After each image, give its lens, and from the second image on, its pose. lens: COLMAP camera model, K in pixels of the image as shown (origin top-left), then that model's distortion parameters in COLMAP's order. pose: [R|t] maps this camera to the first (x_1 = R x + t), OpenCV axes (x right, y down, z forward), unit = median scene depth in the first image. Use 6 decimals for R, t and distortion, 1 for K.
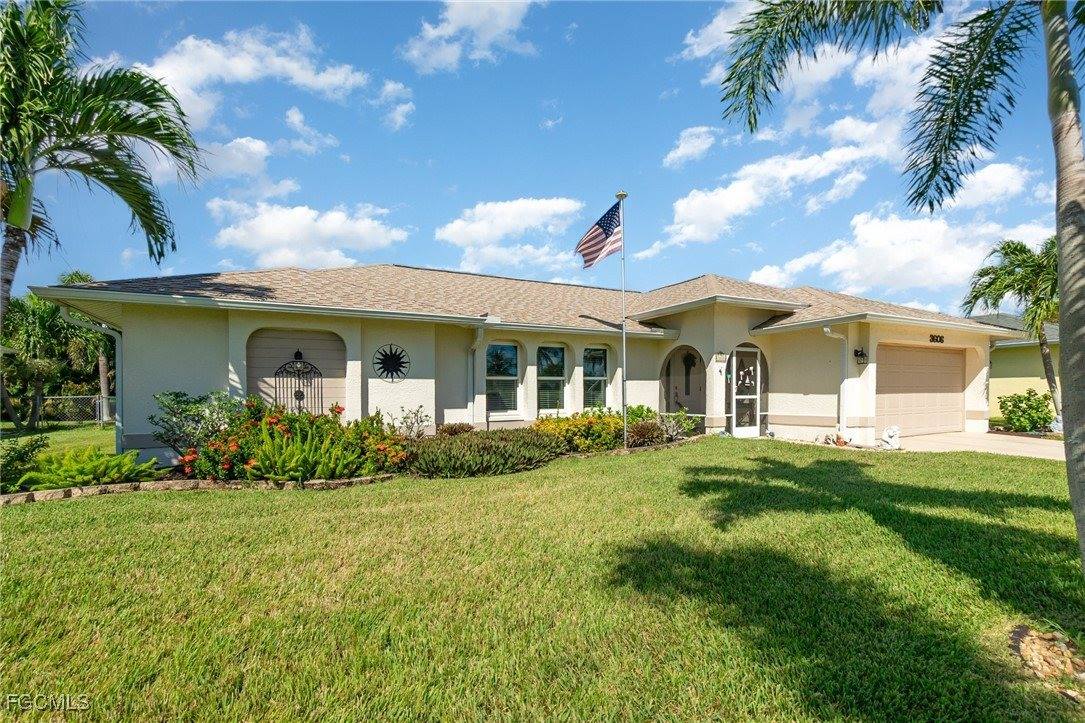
lens RADIAL K [[472.3, 0, 542.5], [0, 472.3, 361.5], [0, 0, 1]] dist [-0.001300, -0.000078]
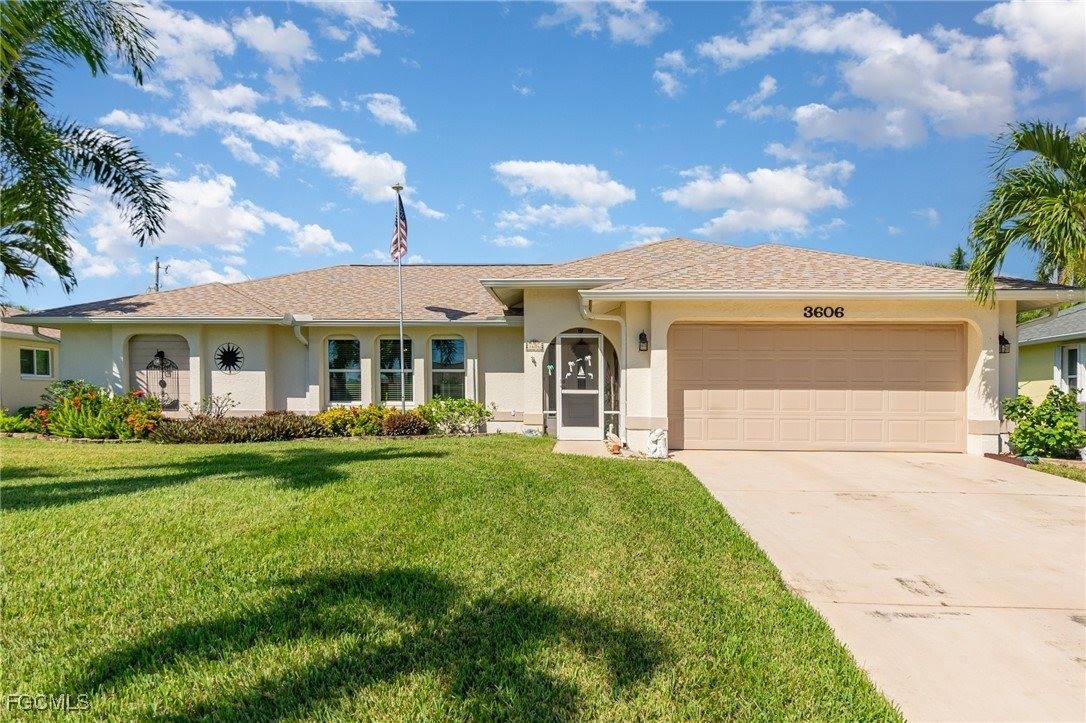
lens RADIAL K [[602.6, 0, 543.0], [0, 602.6, 361.5], [0, 0, 1]] dist [0.002244, 0.000457]
pose [[0.874716, -0.010877, -0.484515, 1.007705], [0.018955, 0.999751, 0.011777, 0.007450], [0.484266, -0.019485, 0.874704, 0.022448]]
